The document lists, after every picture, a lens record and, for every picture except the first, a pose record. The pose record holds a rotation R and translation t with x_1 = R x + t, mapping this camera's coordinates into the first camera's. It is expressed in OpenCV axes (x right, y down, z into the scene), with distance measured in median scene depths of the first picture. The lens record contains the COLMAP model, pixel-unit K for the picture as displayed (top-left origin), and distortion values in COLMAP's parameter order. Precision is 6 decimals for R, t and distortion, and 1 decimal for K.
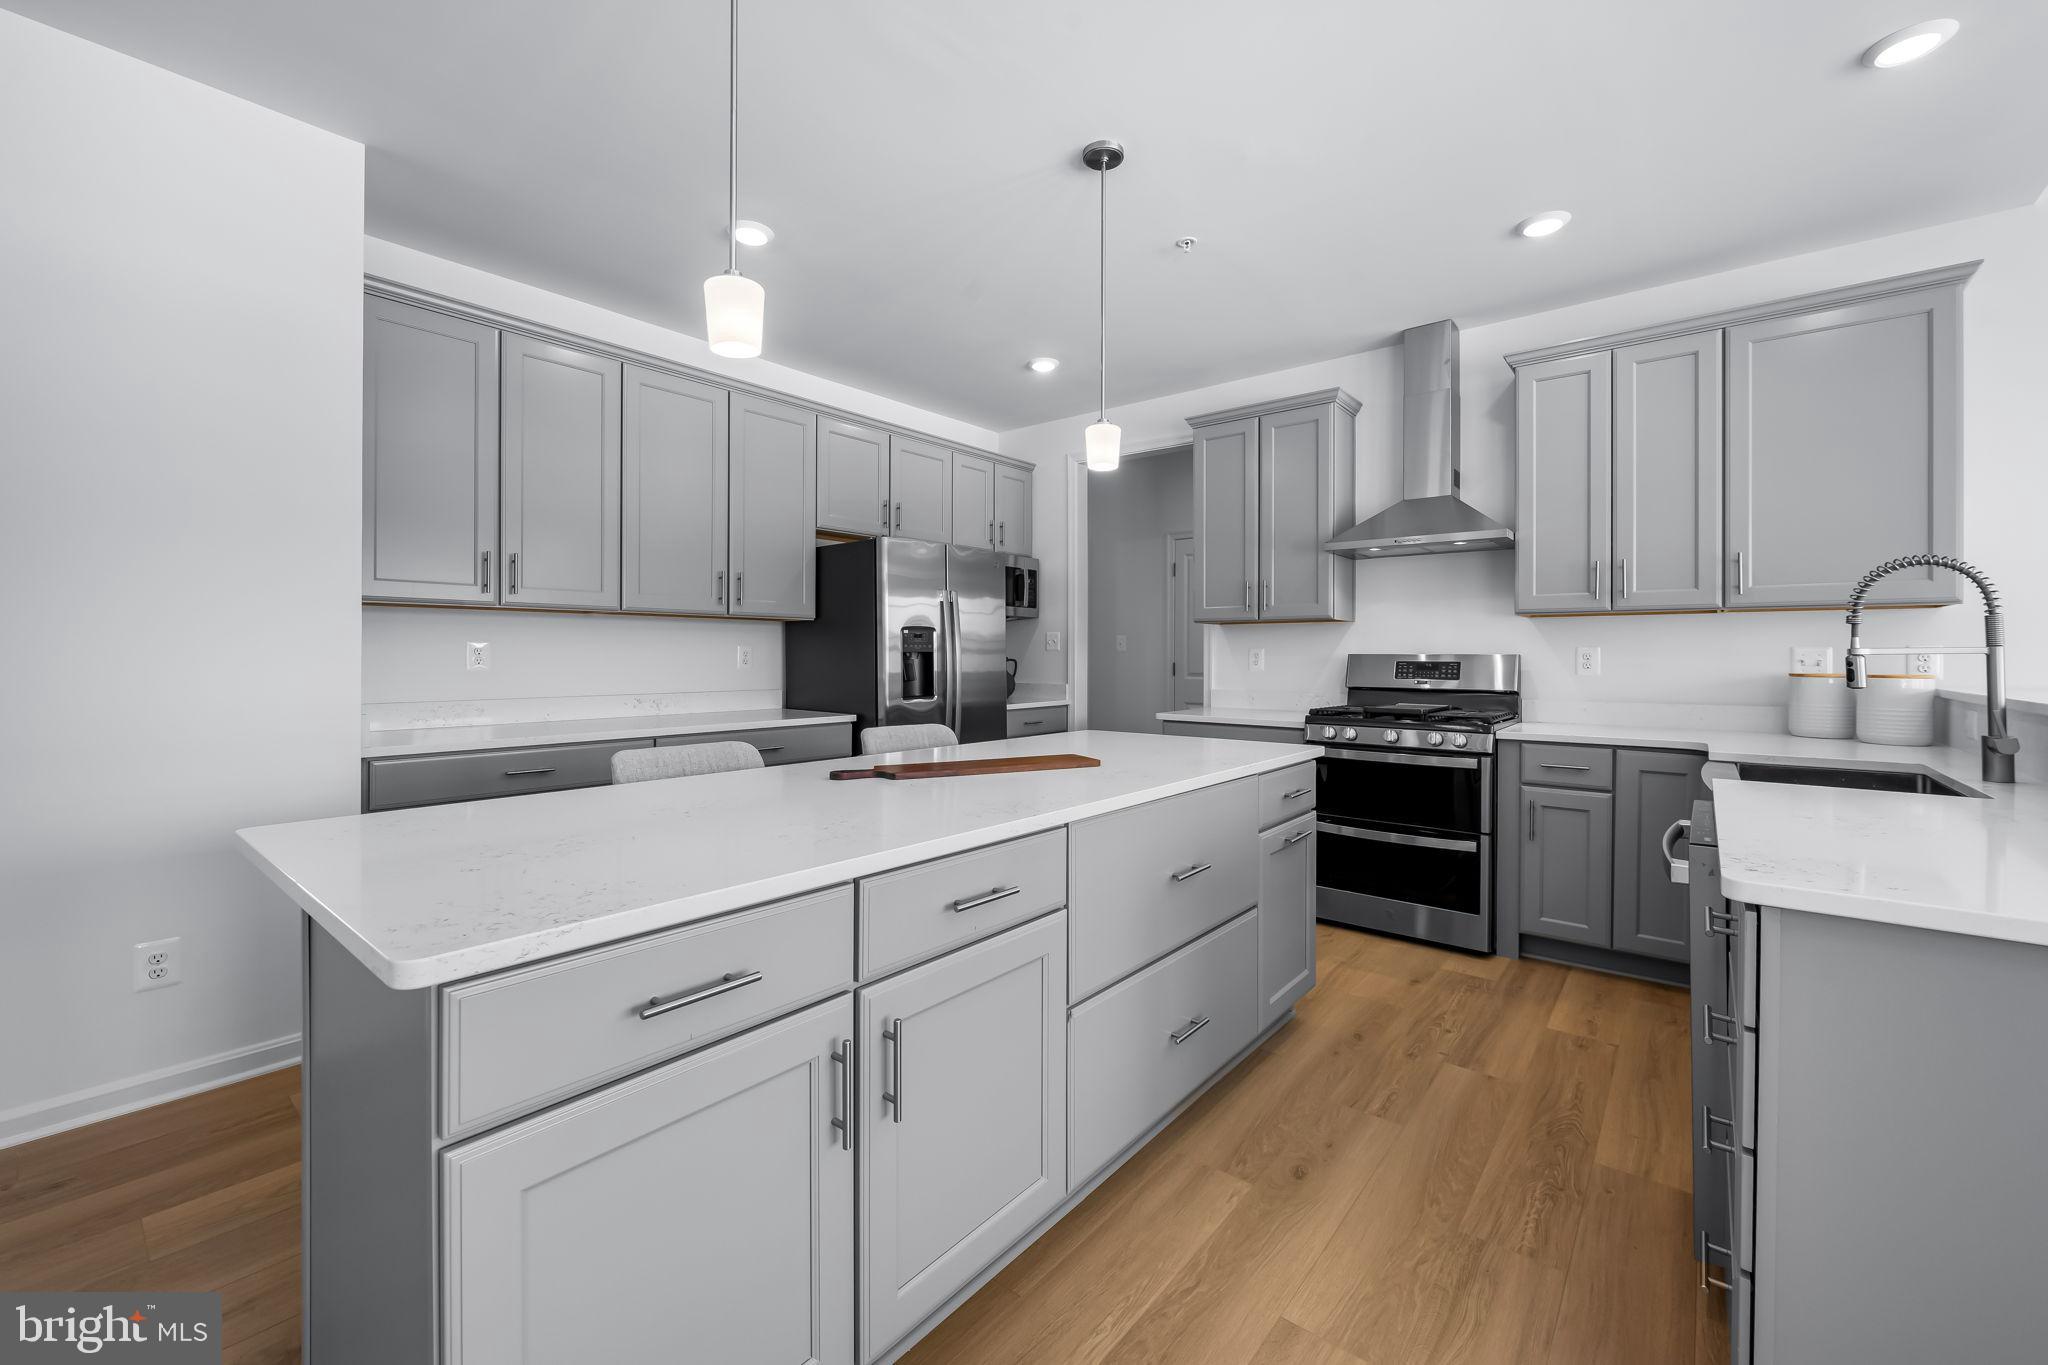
lens RADIAL K [[825.4, 0, 1021.3], [0, 825.4, 658.4], [0, 0, 1]] dist [-0.002360, 0.000031]
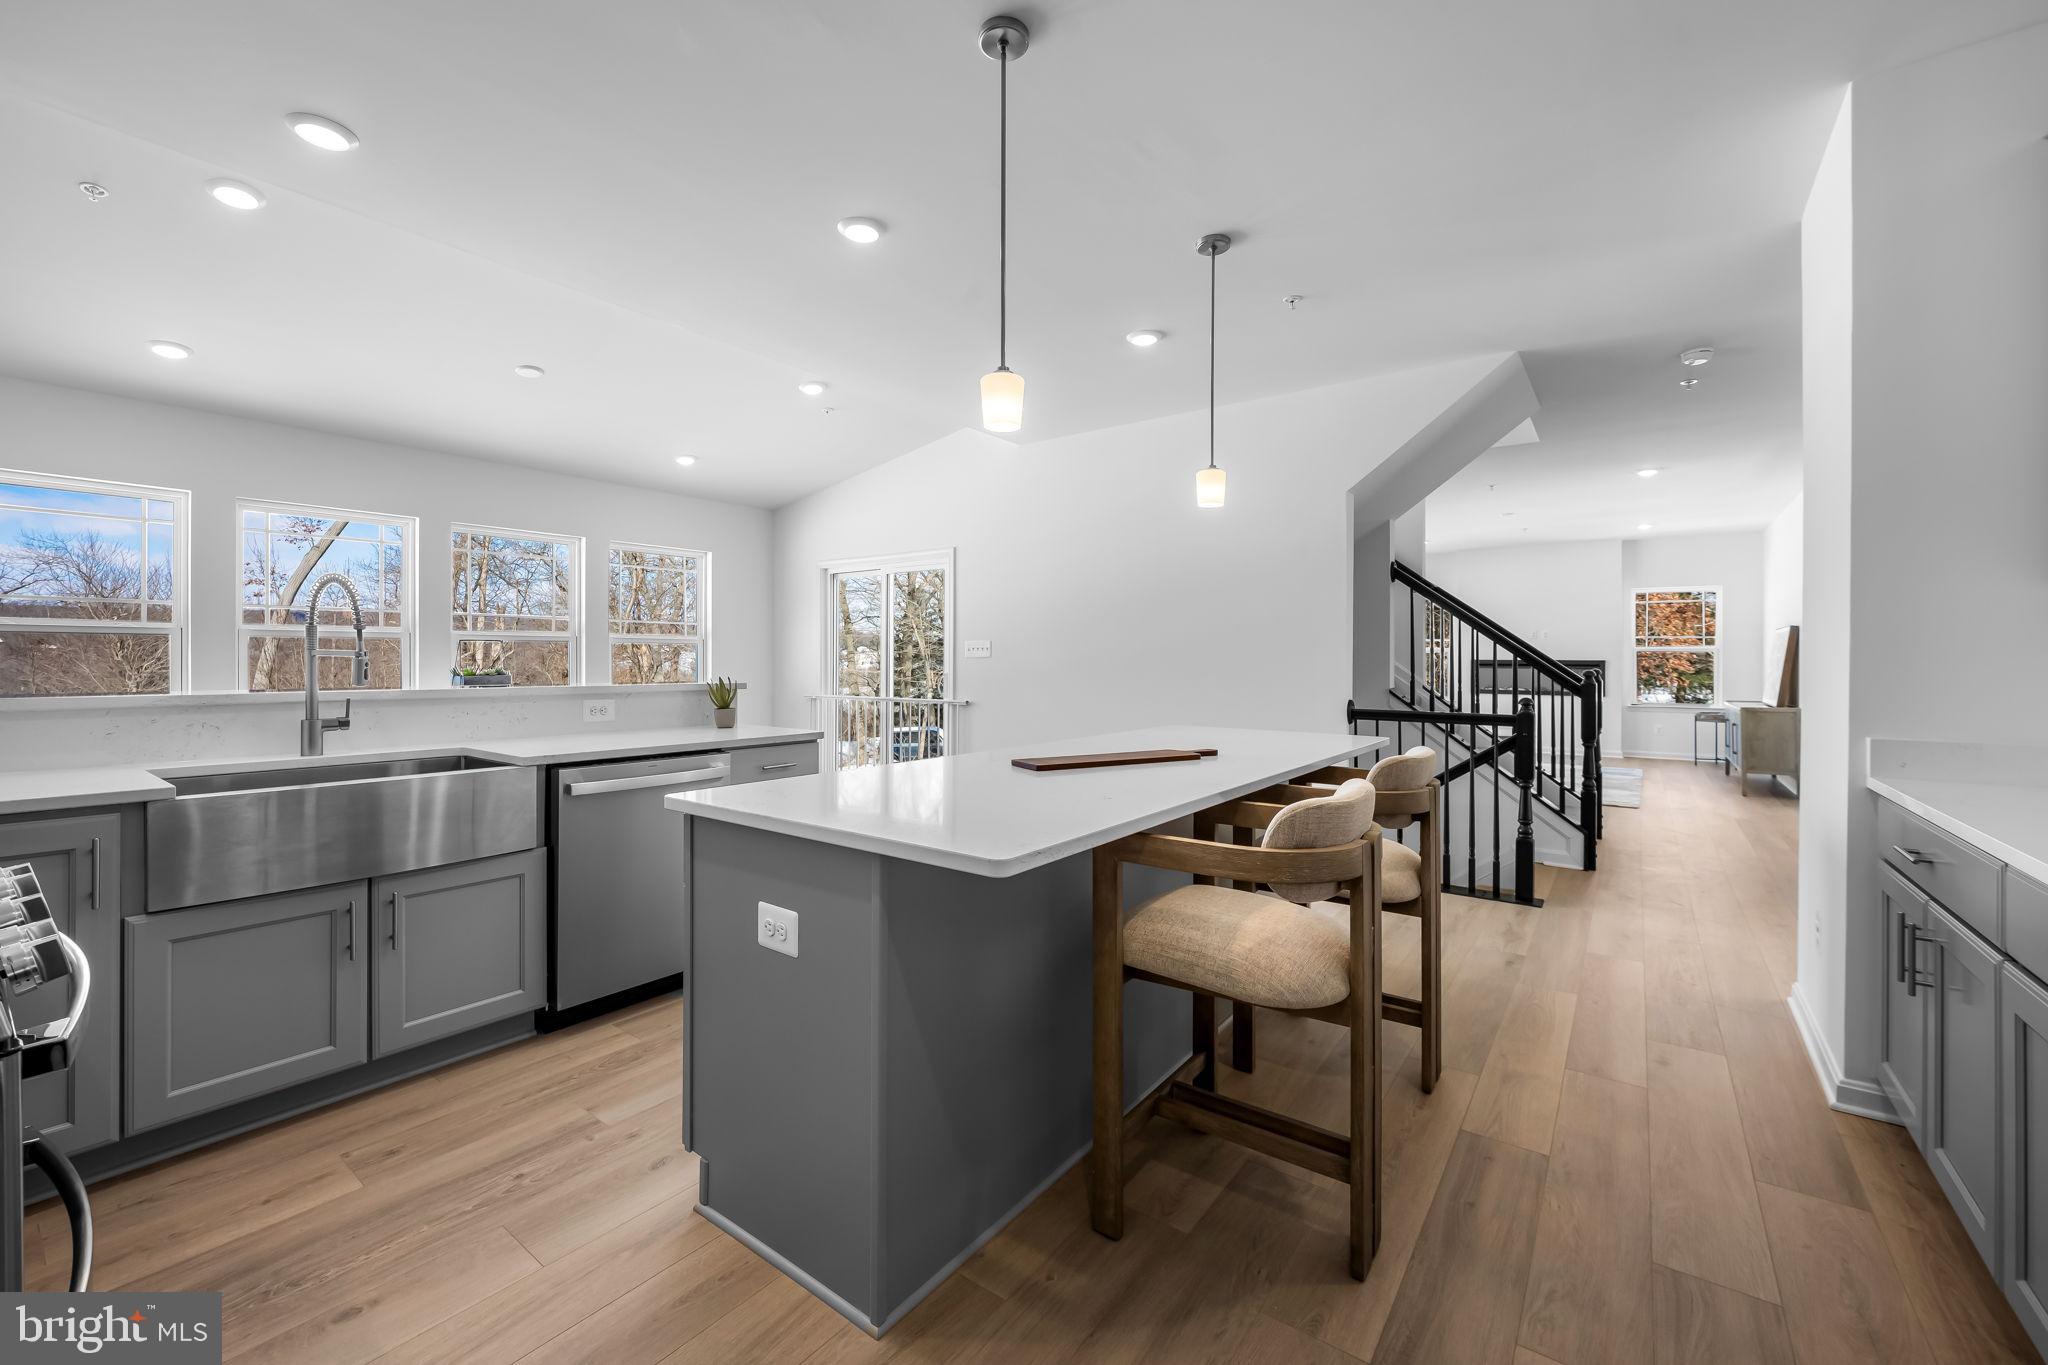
lens RADIAL K [[825.4, 0, 1021.3], [0, 825.4, 658.4], [0, 0, 1]] dist [-0.002360, 0.000031]
pose [[-0.998875, -0.003757, -0.047262, 0.118158], [-0.003757, 0.999993, -0.000082, -0.003094], [0.047262, 0.000096, -0.998883, 1.810844]]
